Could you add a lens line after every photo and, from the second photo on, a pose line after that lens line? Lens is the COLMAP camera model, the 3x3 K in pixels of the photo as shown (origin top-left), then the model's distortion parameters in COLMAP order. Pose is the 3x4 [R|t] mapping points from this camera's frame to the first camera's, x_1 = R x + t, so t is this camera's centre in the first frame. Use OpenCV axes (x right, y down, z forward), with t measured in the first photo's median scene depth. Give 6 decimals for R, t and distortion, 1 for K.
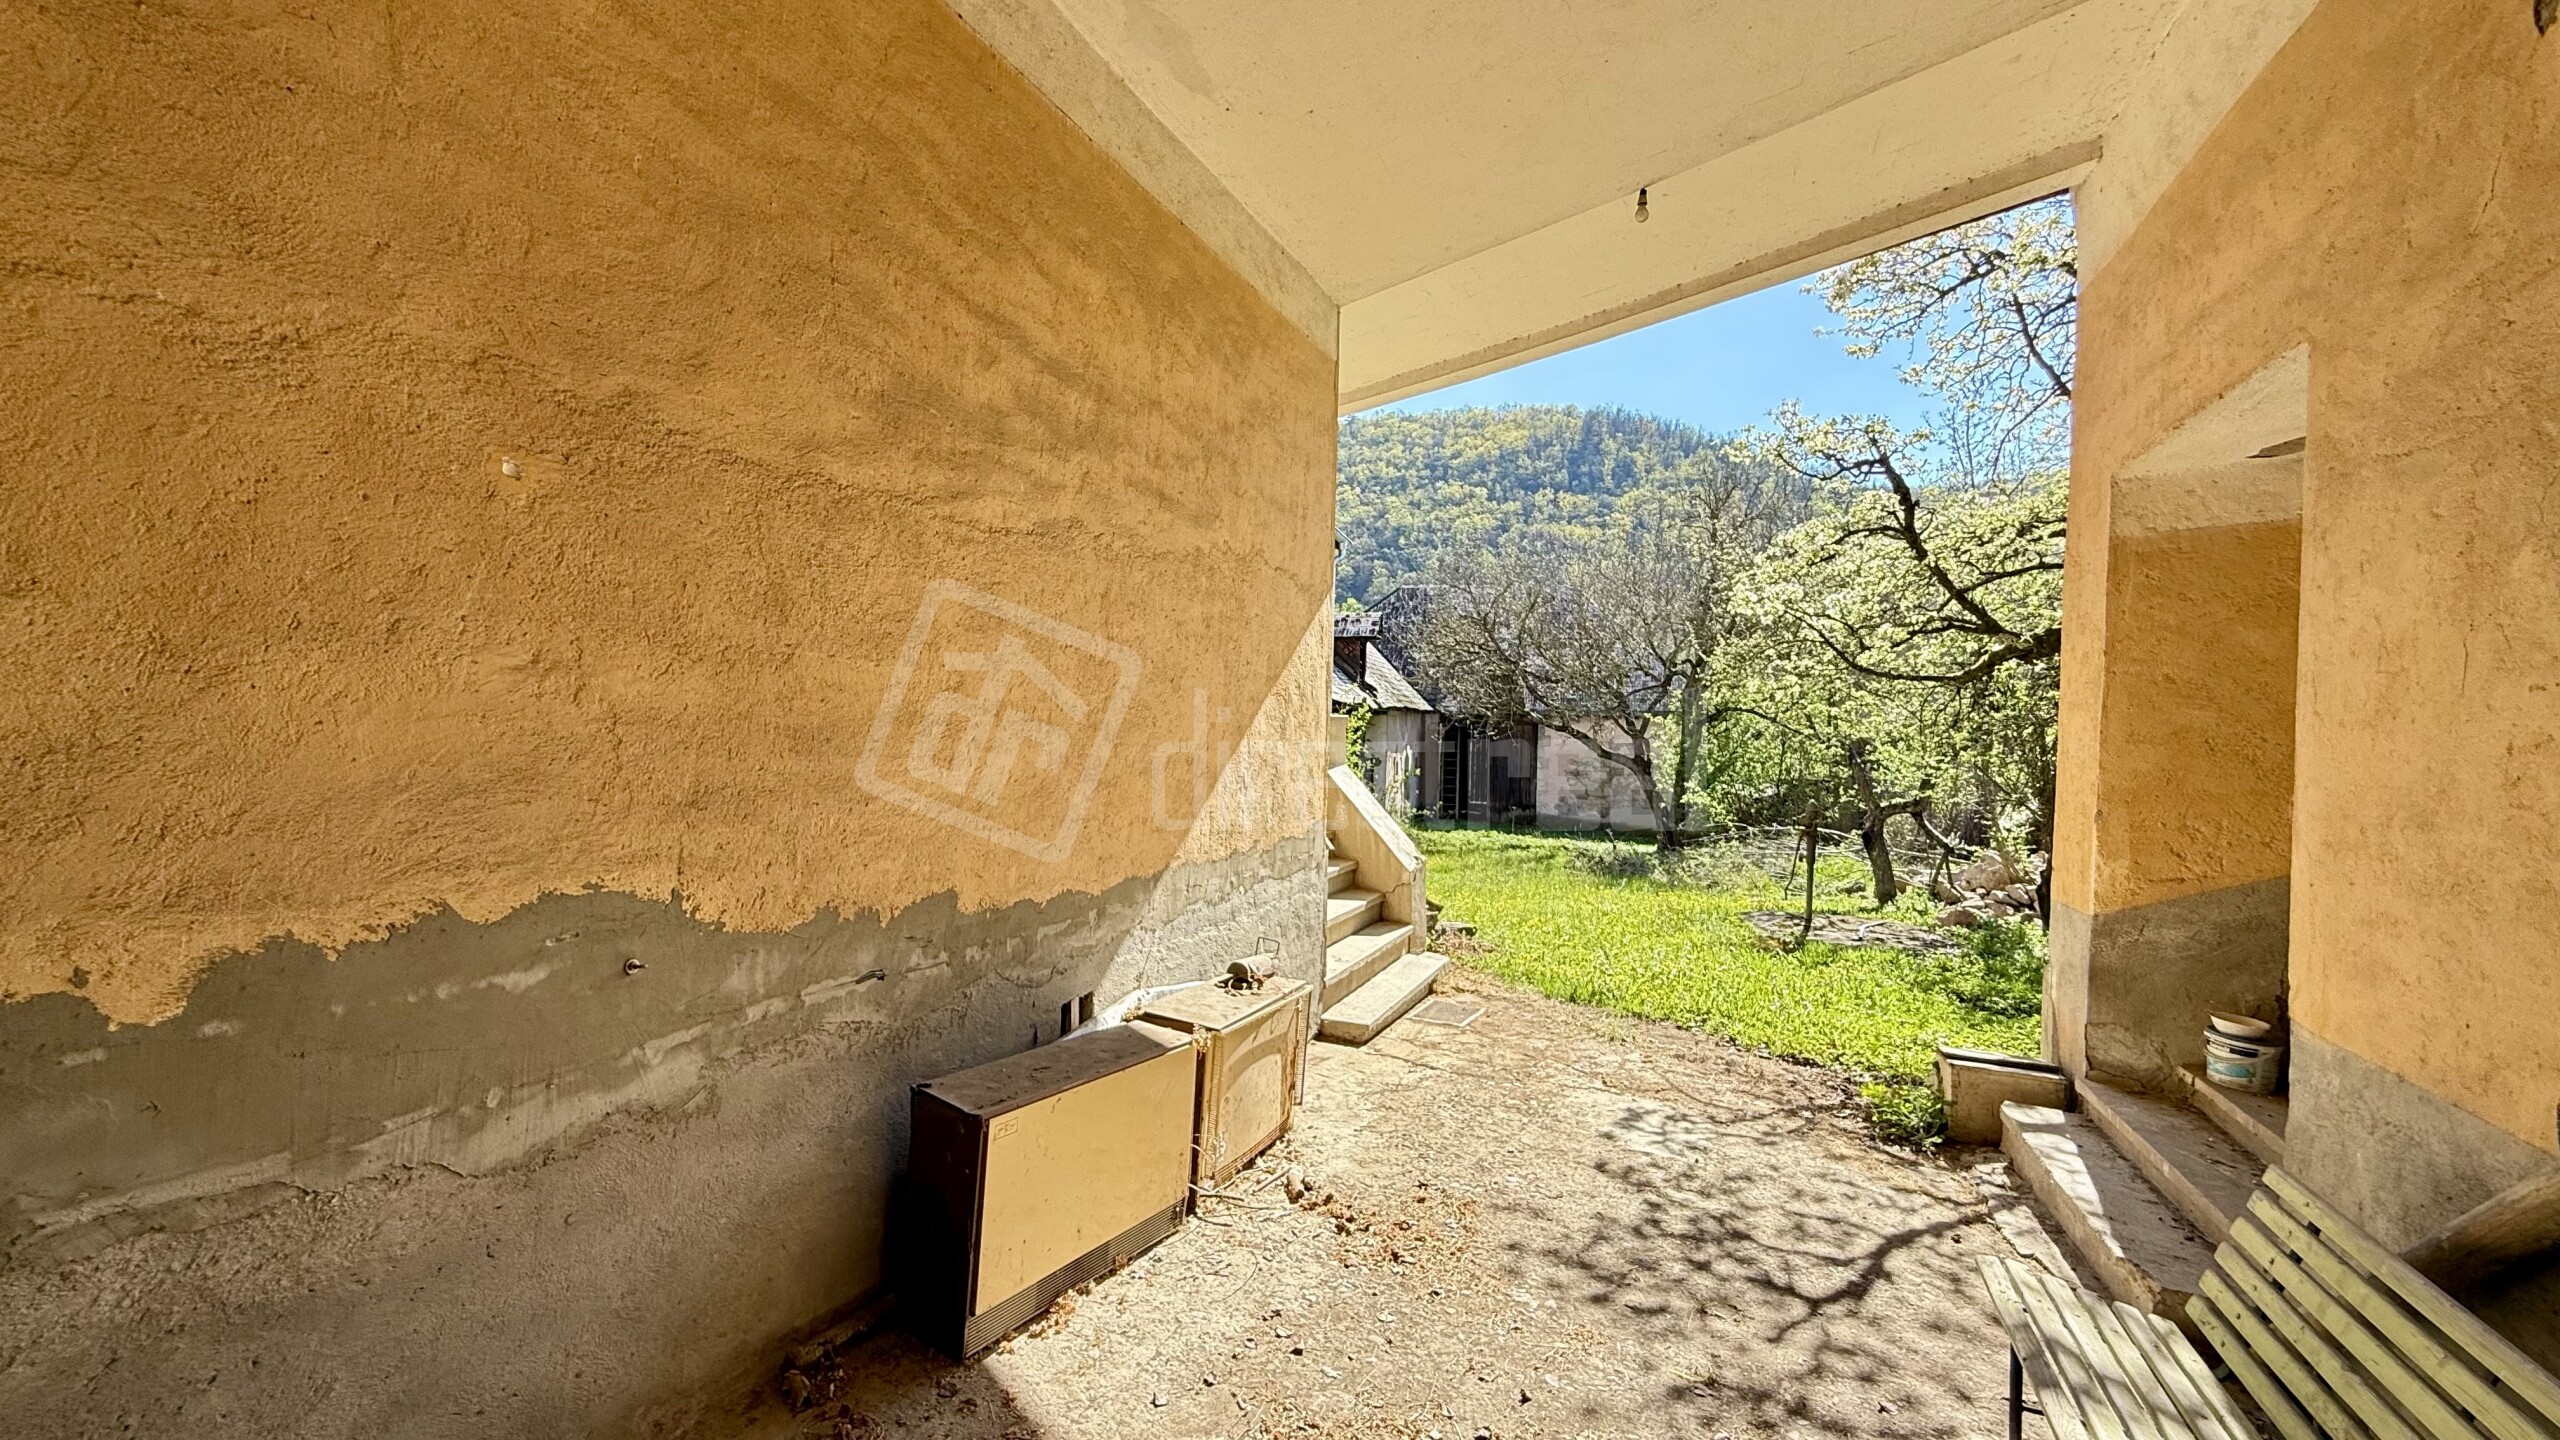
lens RADIAL K [[1020.3, 0, 1275.7], [0, 1020.3, 727.4], [0, 0, 1]] dist [-0.002126, 0.000338]
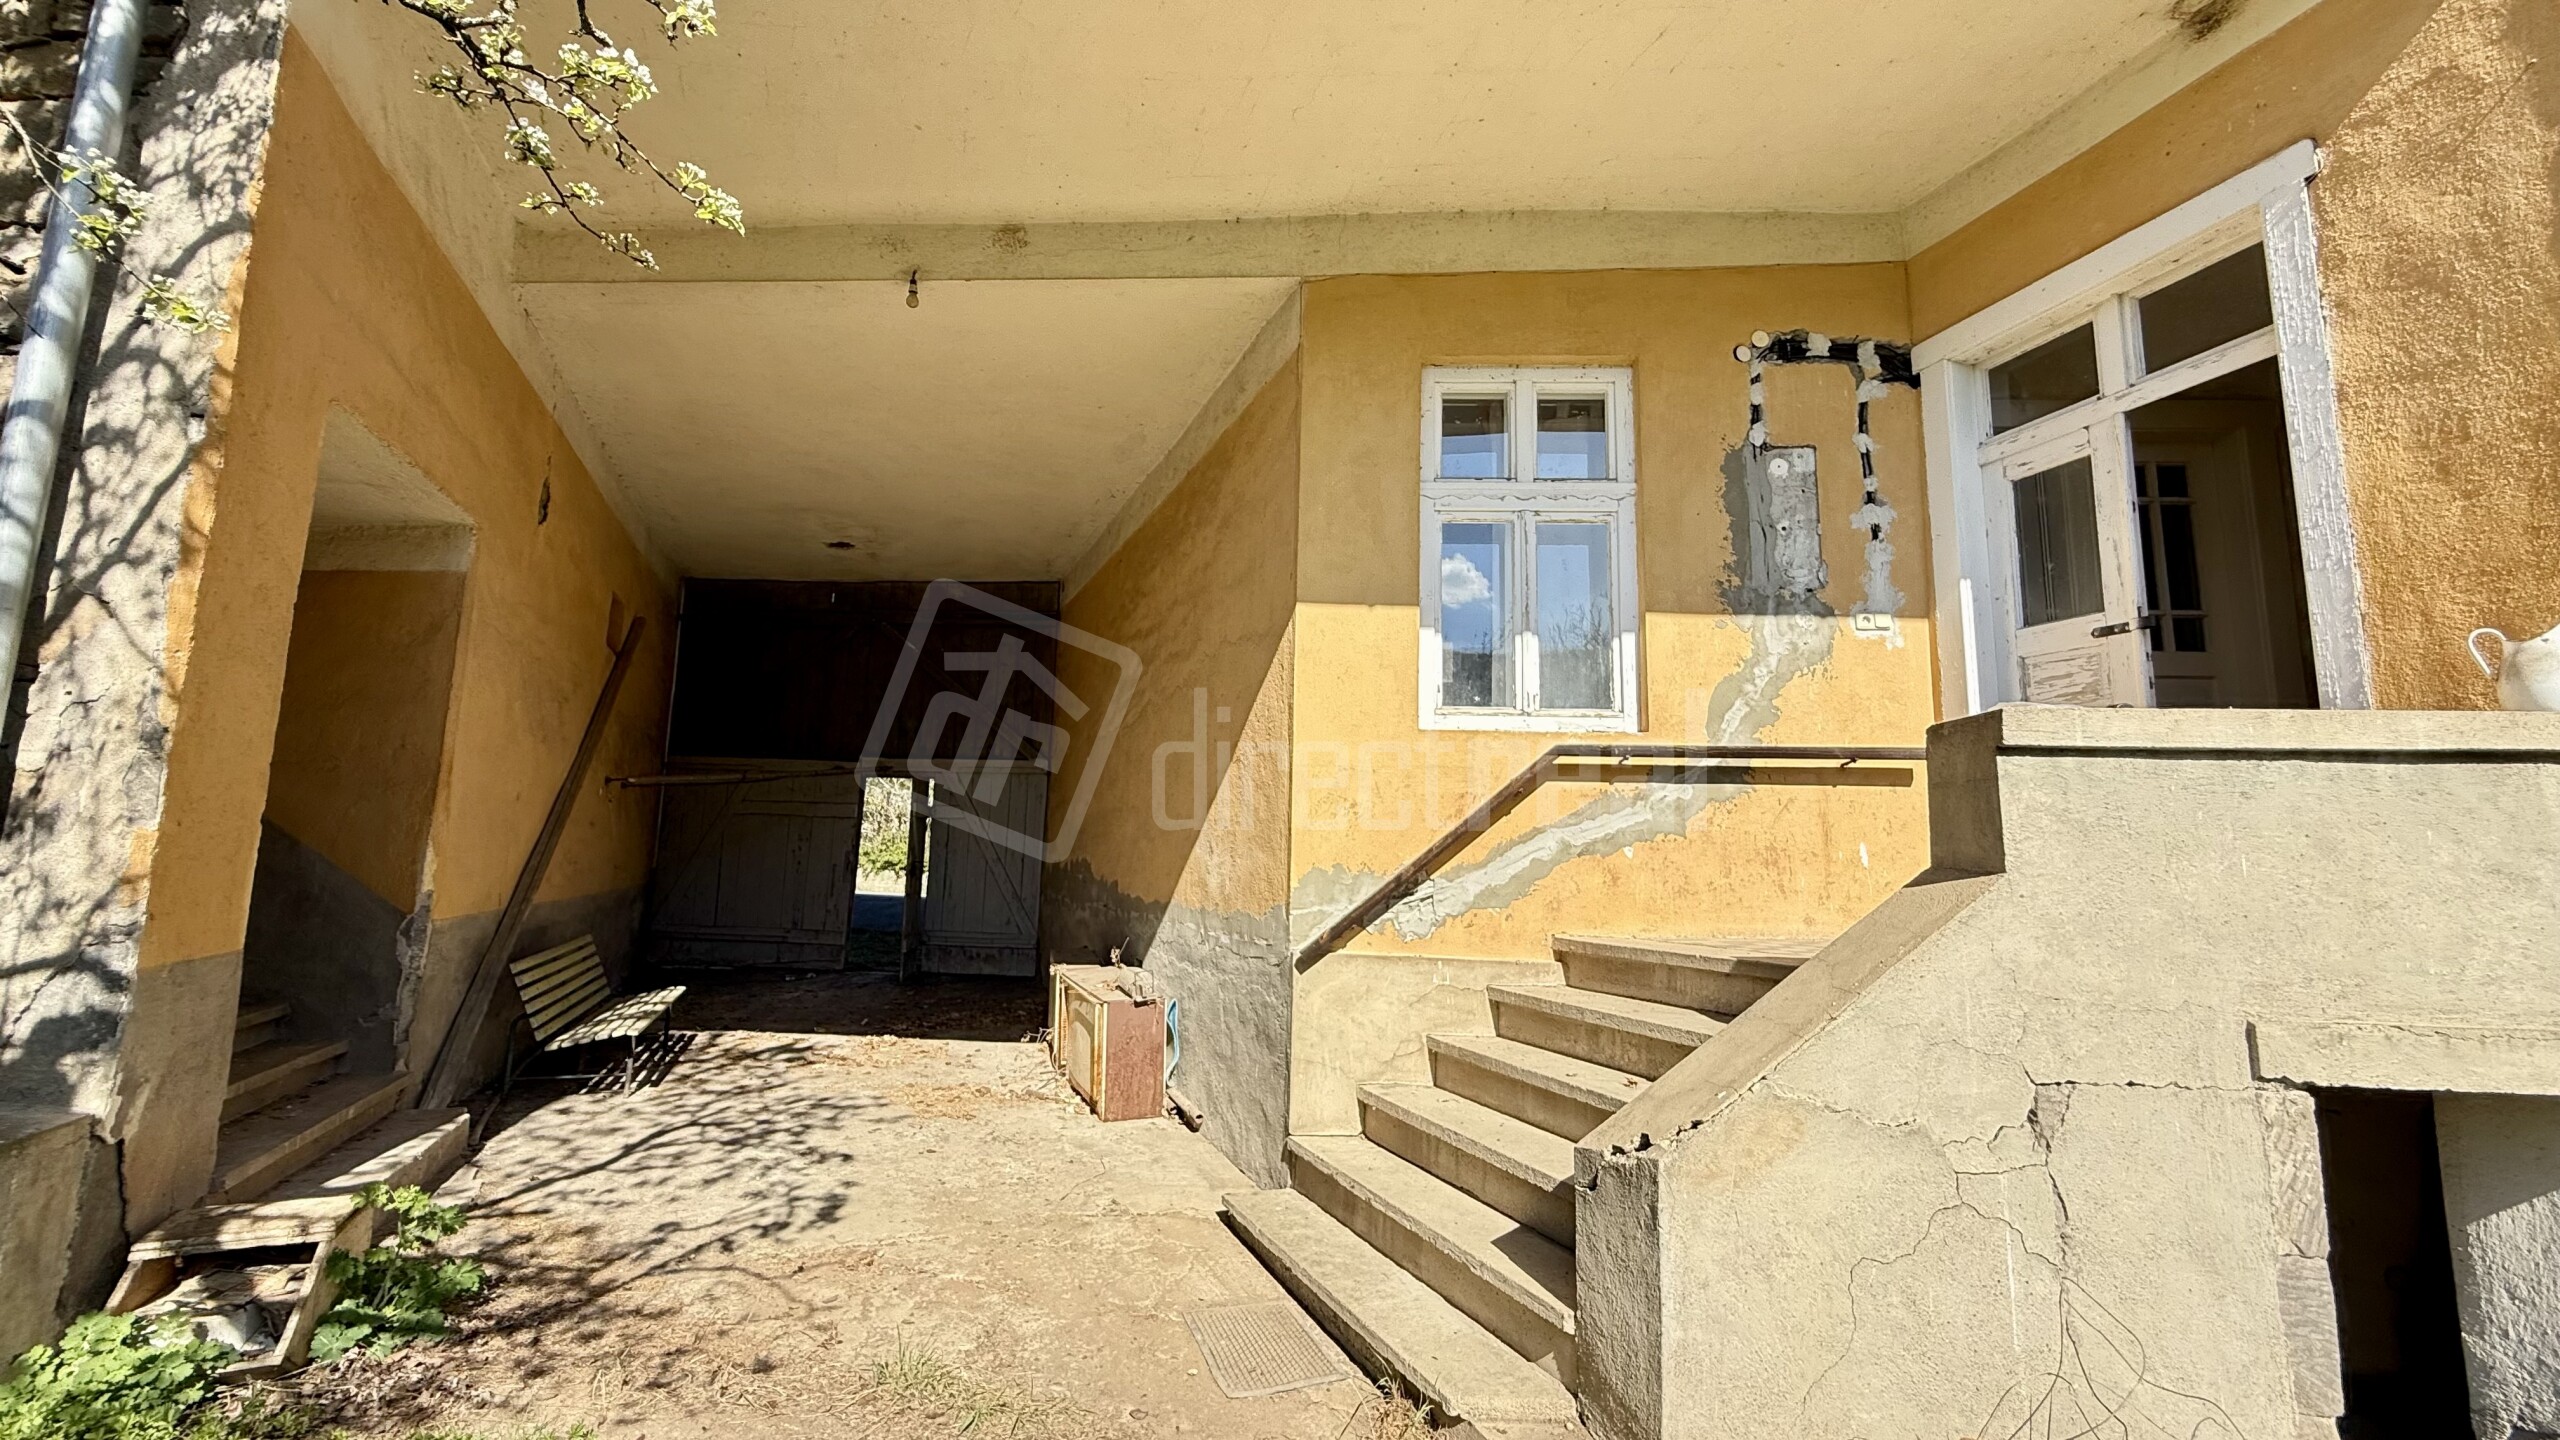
lens RADIAL K [[1020.3, 0, 1277.9], [0, 1020.3, 719.9], [0, 0, 1]] dist [-0.002126, 0.000338]
pose [[-0.681529, -0.145363, -0.717208, 0.771282], [-0.046428, 0.986687, -0.155862, 0.092298], [0.730317, -0.072926, -0.679205, 1.897276]]
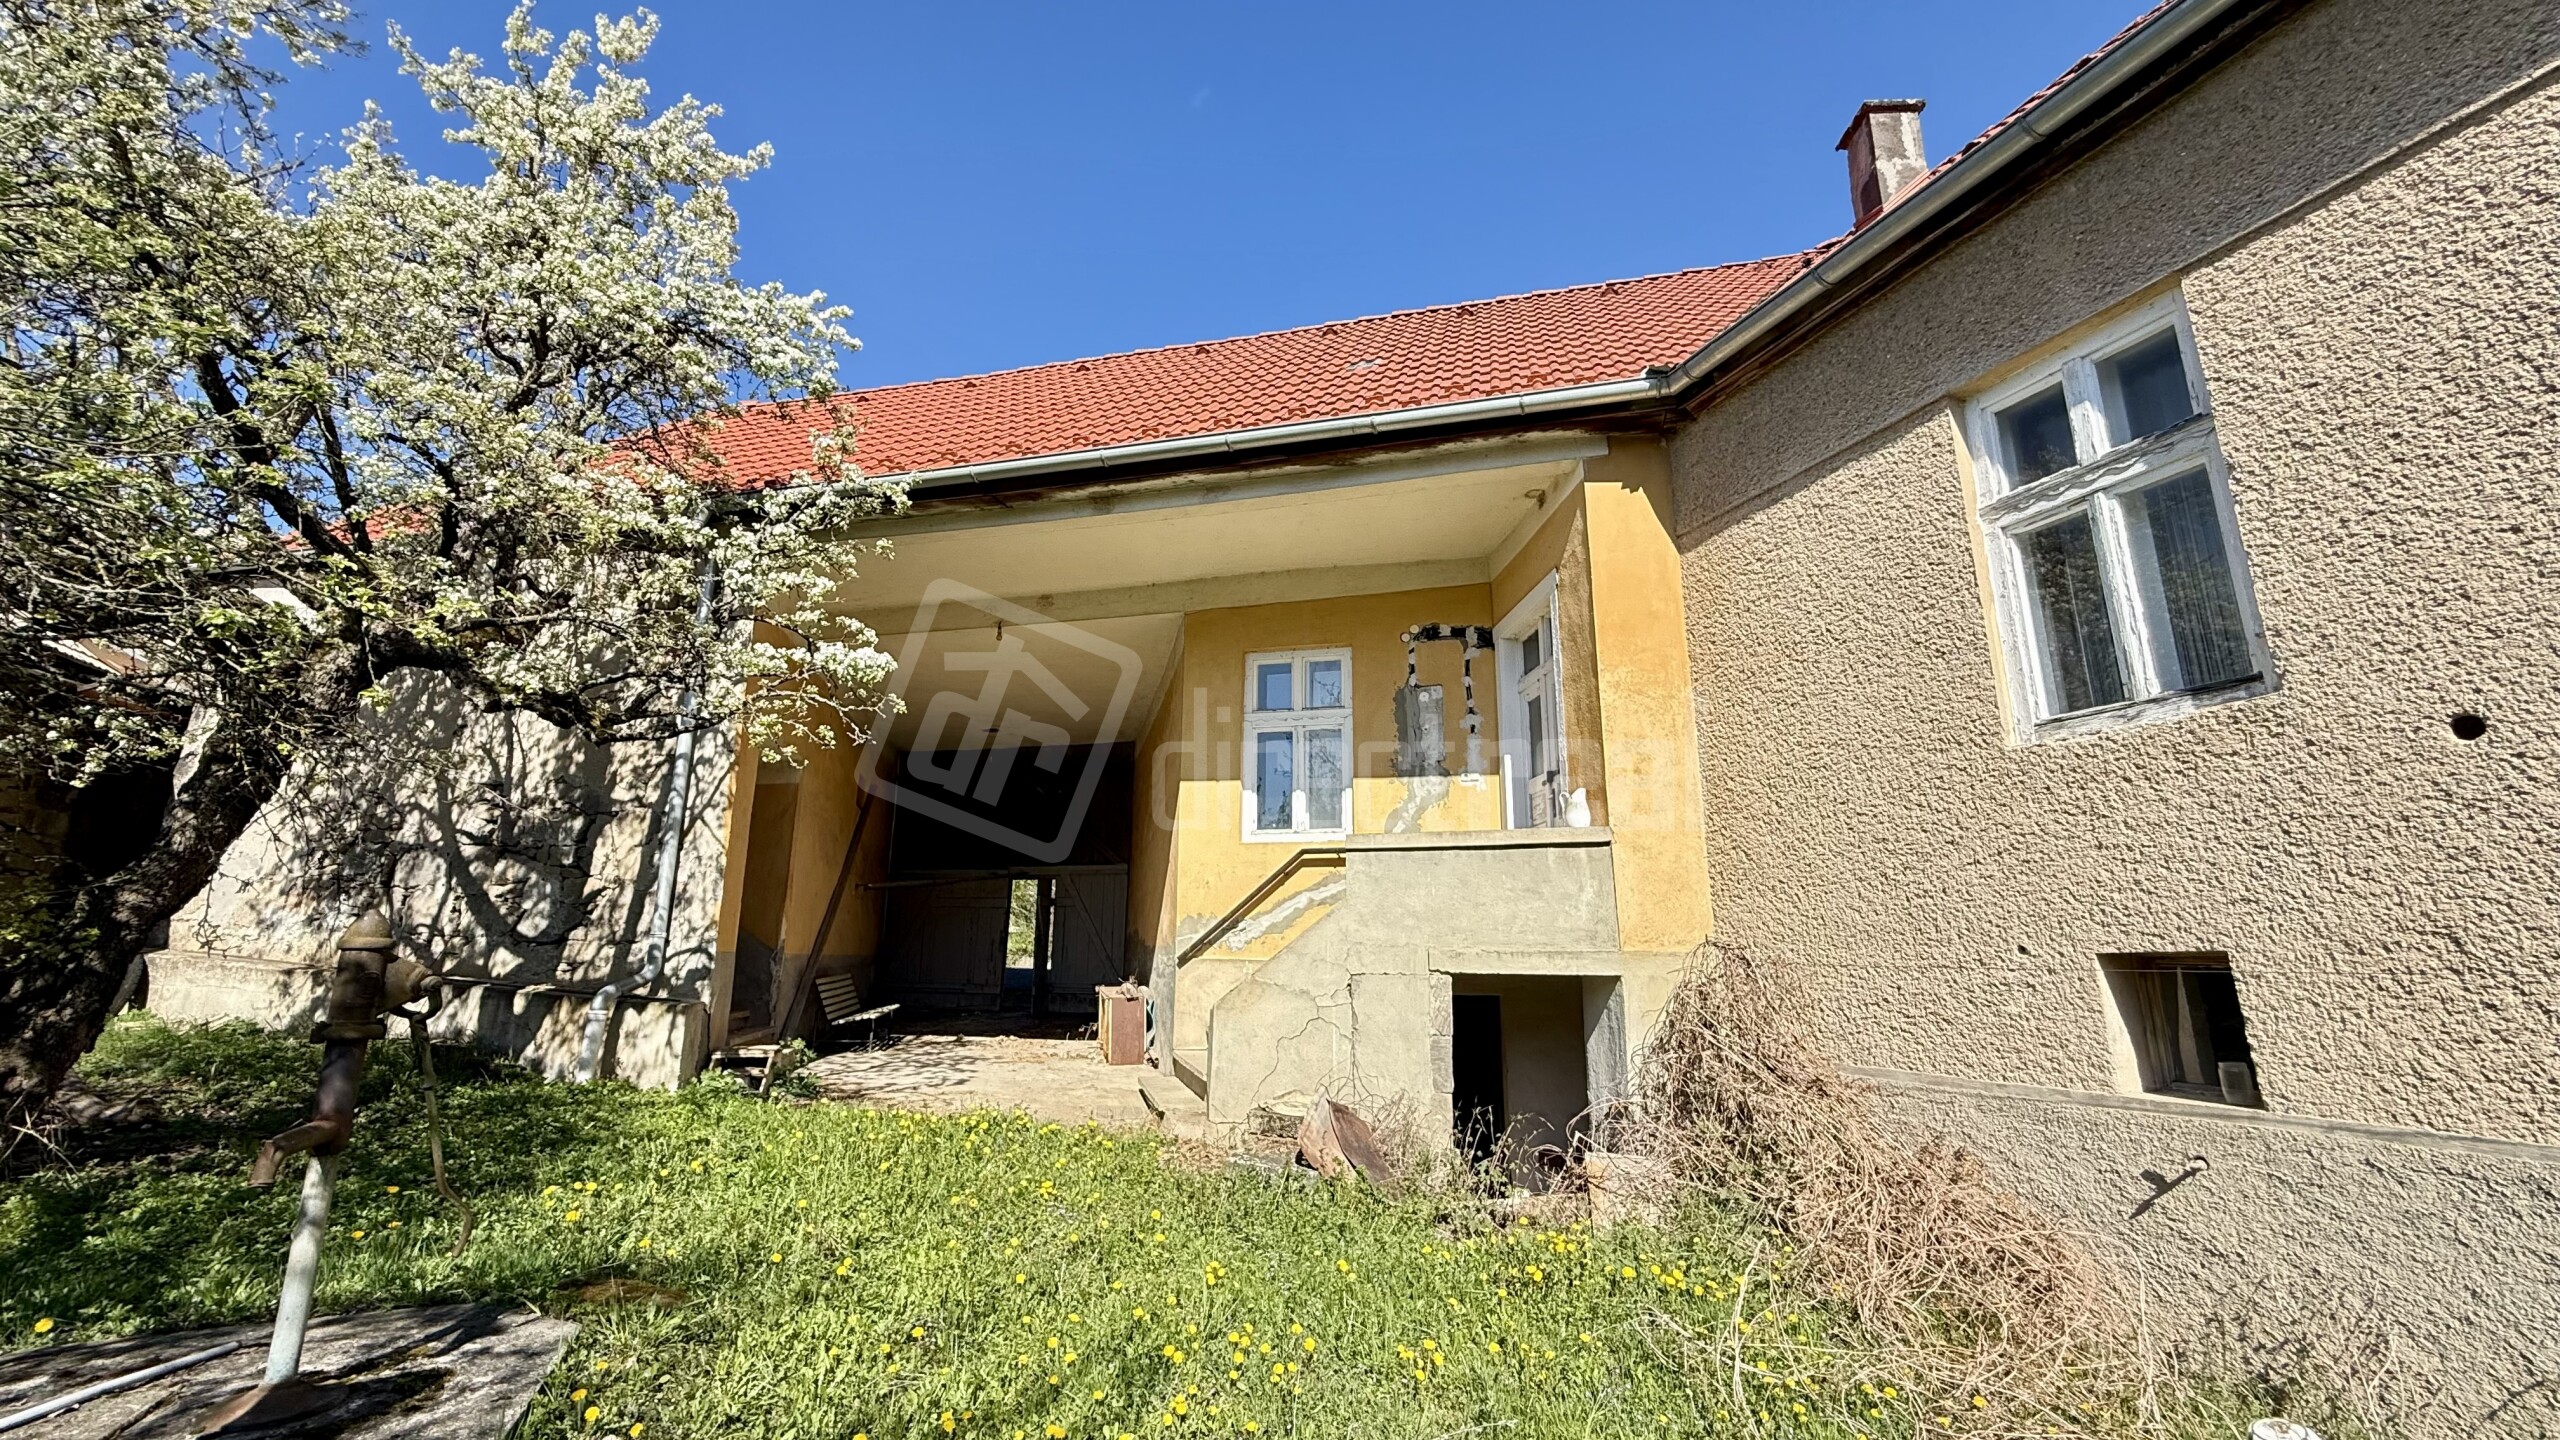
lens RADIAL K [[1020.3, 0, 1278.0], [0, 1020.3, 716.3], [0, 0, 1]] dist [-0.002126, 0.000338]
pose [[-0.804385, -0.168814, -0.569619, 1.031654], [-0.030713, 0.969315, -0.243897, 0.170587], [0.593314, -0.178692, -0.784887, 2.846046]]
